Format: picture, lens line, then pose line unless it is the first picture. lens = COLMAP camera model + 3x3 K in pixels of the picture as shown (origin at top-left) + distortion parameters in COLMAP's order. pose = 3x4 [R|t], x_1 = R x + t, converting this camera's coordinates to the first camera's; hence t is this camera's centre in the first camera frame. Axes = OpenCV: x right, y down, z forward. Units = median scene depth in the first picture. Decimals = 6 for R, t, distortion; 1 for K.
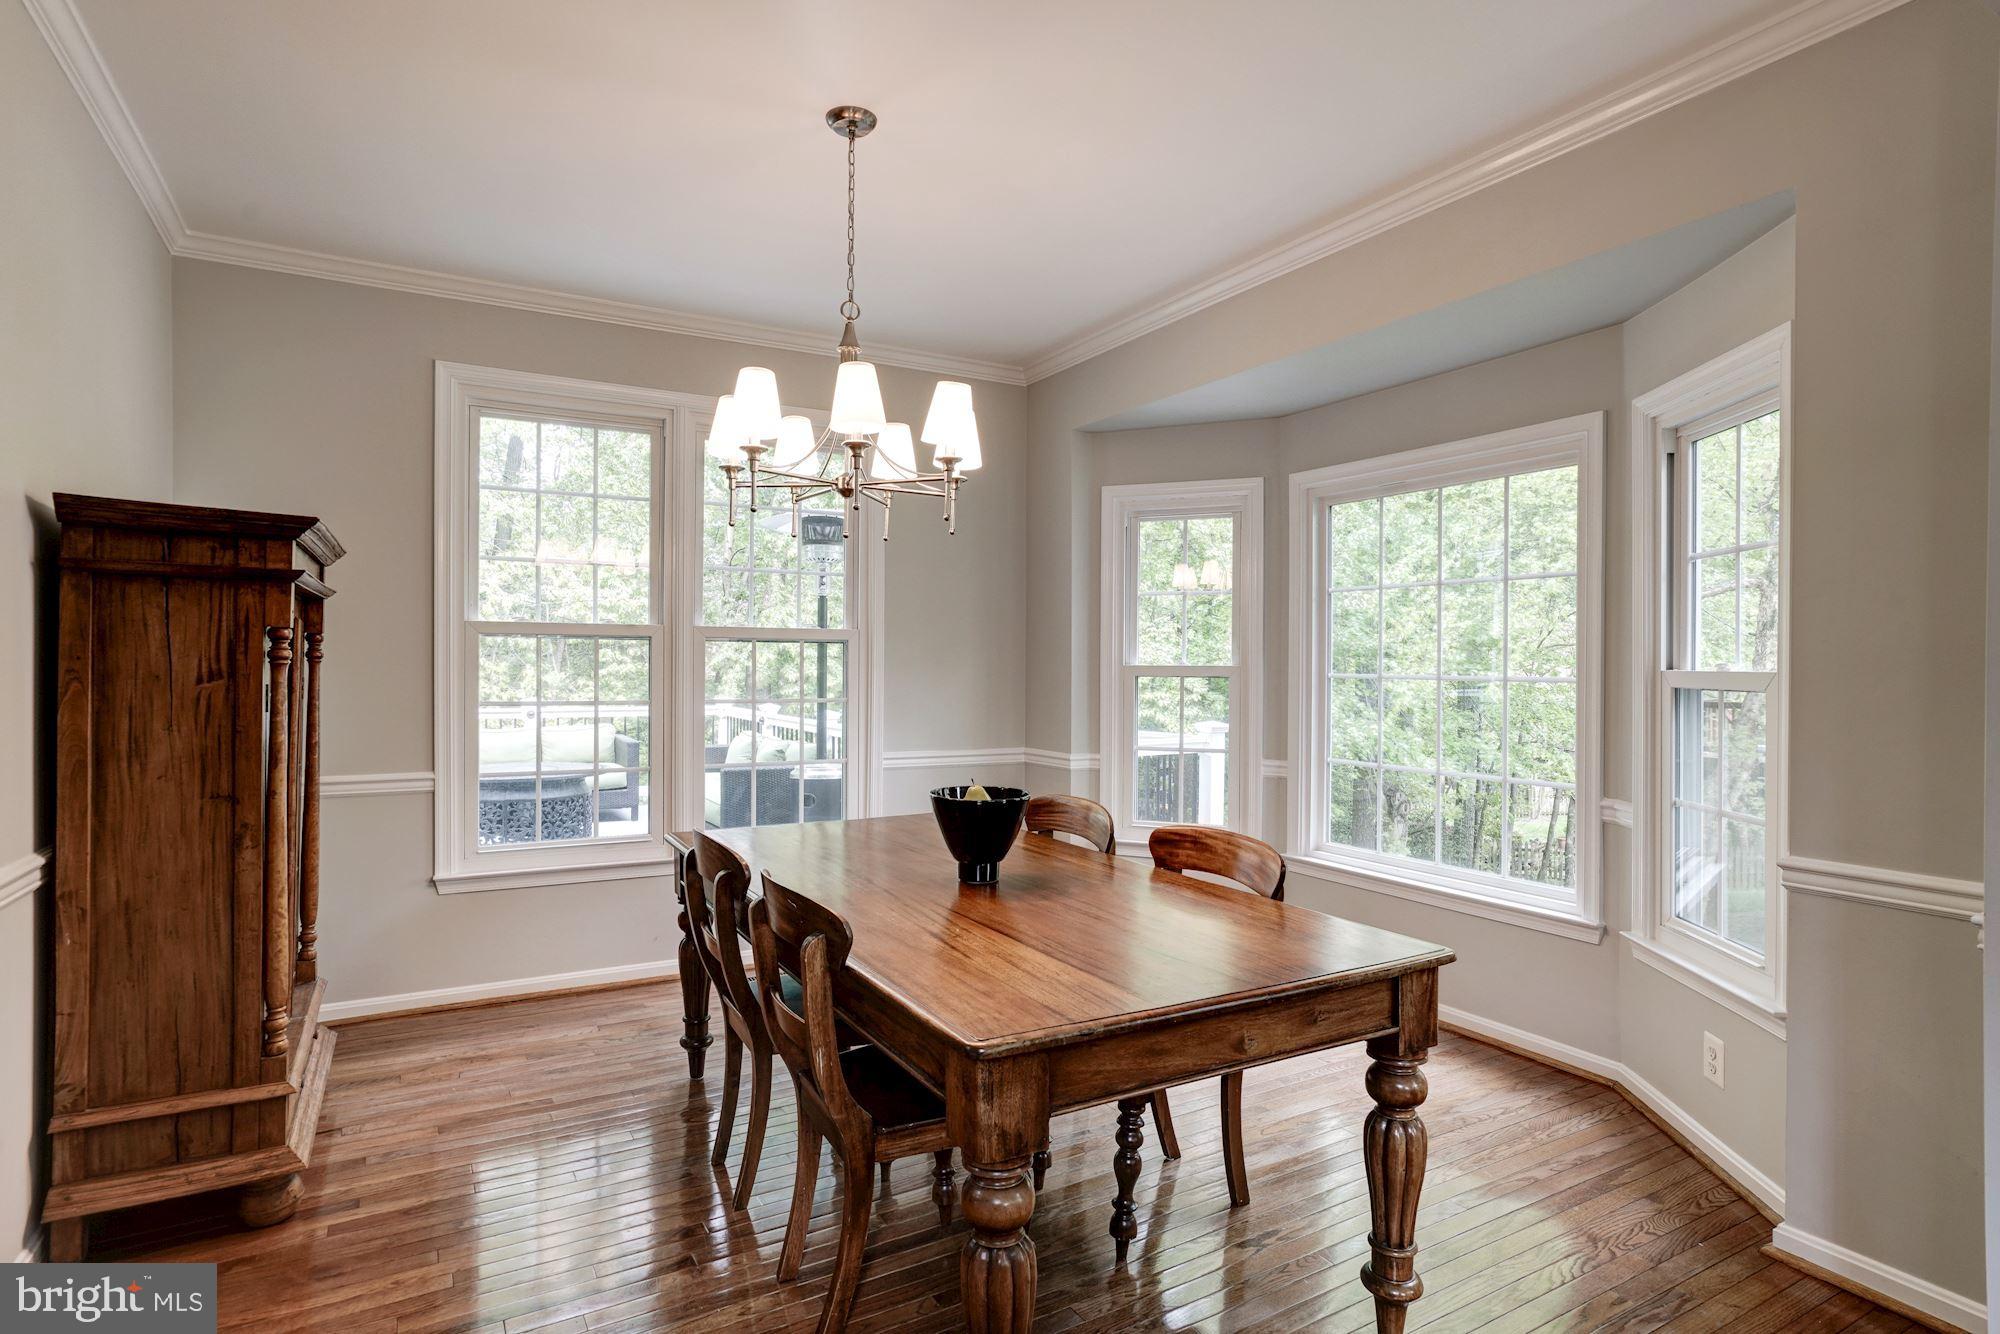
lens RADIAL K [[1039.2, 0, 1002.5], [0, 1039.2, 665.1], [0, 0, 1]] dist [-0.018578, 0.015570]
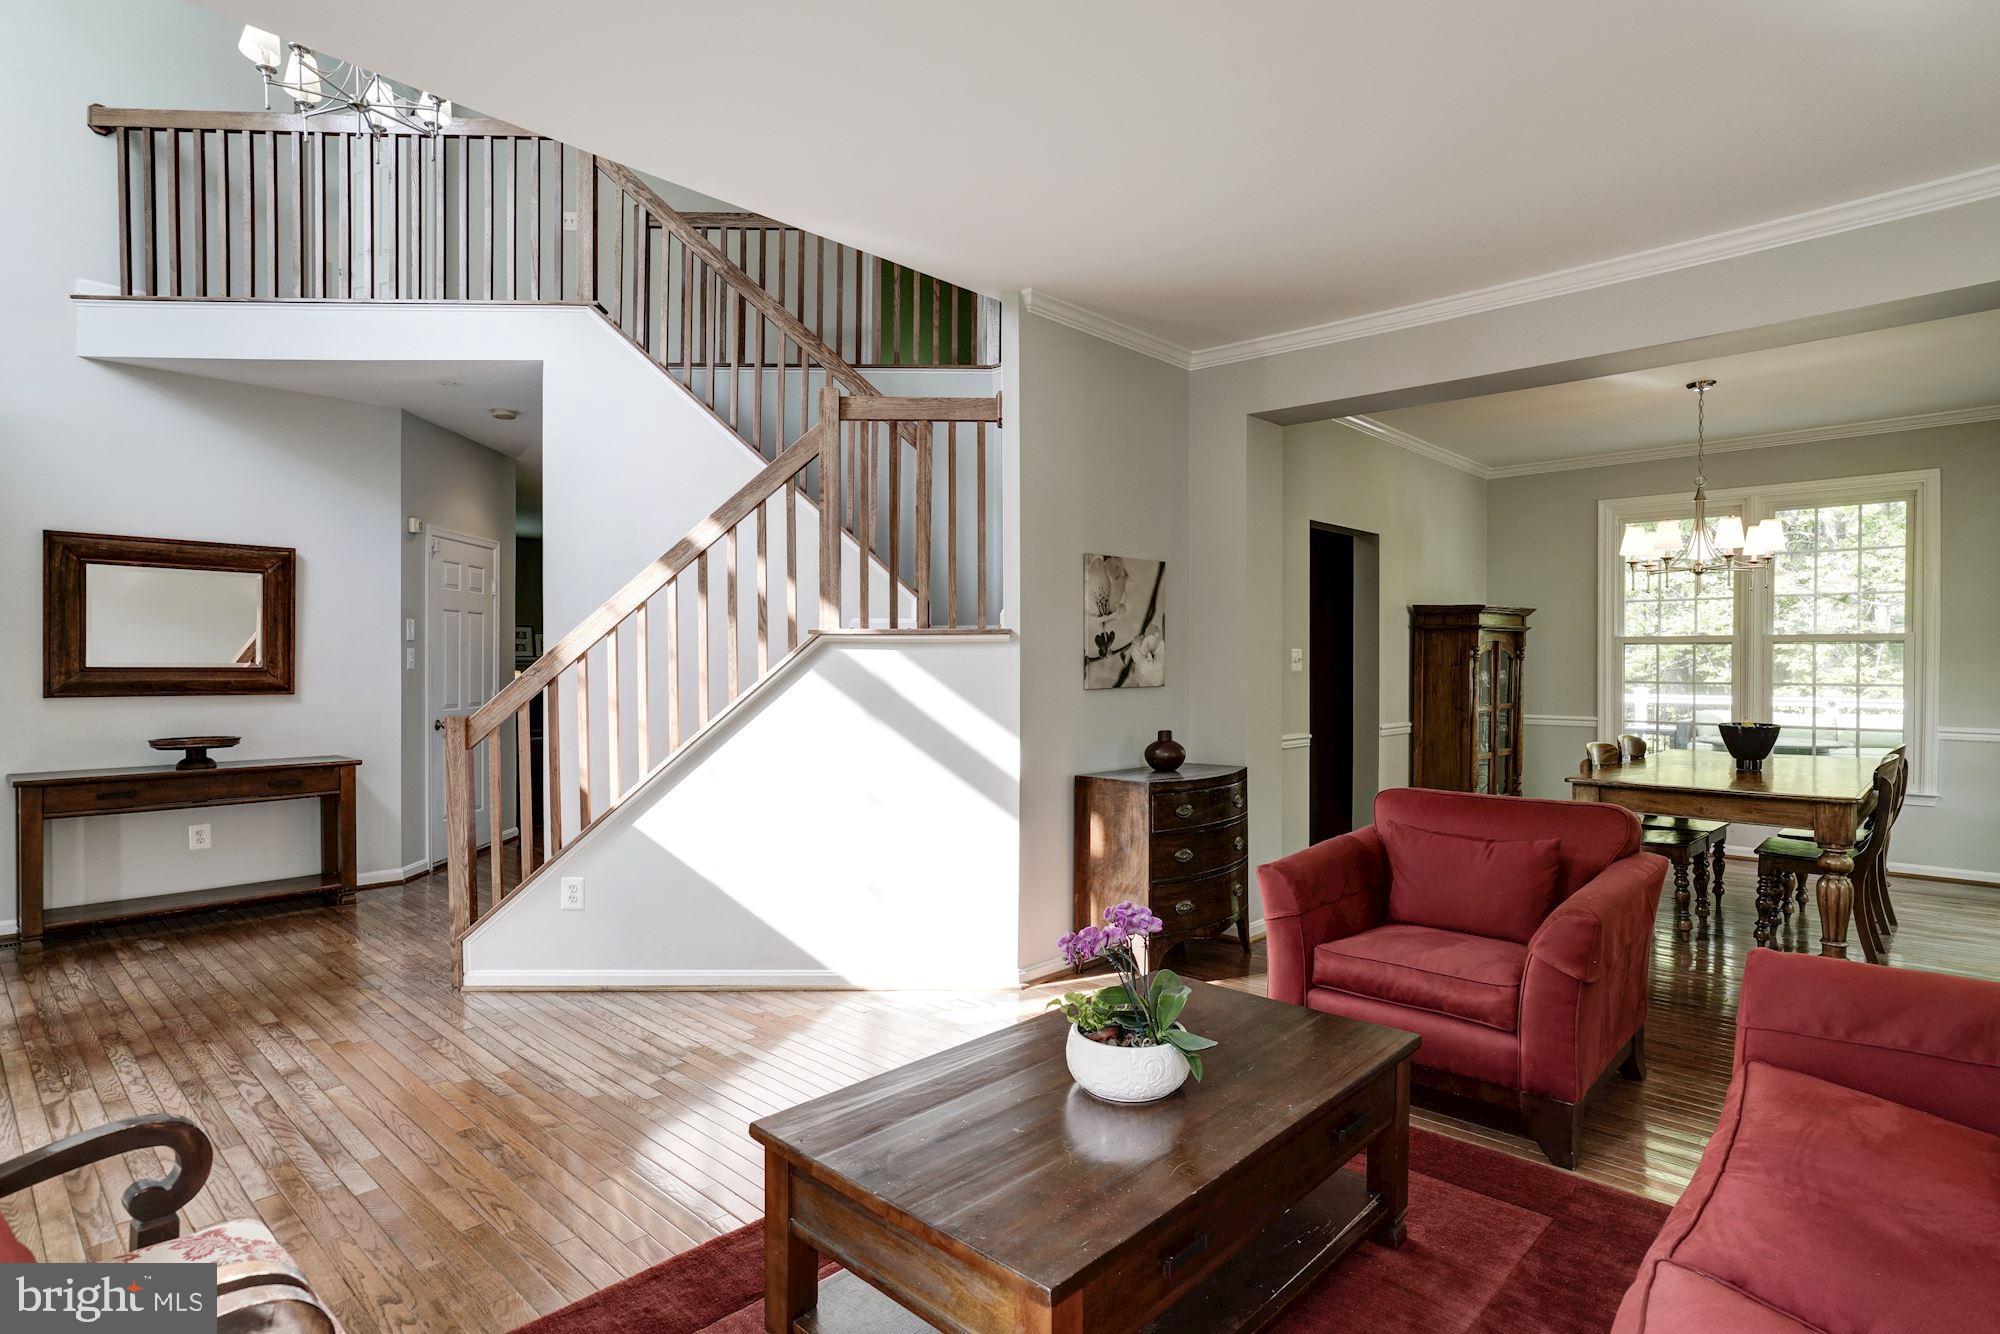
lens RADIAL K [[1039.2, 0, 1004.3], [0, 1039.2, 669.1], [0, 0, 1]] dist [-0.018578, 0.015570]
pose [[0.283621, -0.001410, -0.958935, 1.079143], [0.001183, 0.999999, -0.001121, 0.017270], [0.958936, -0.000816, 0.283622, -0.659925]]
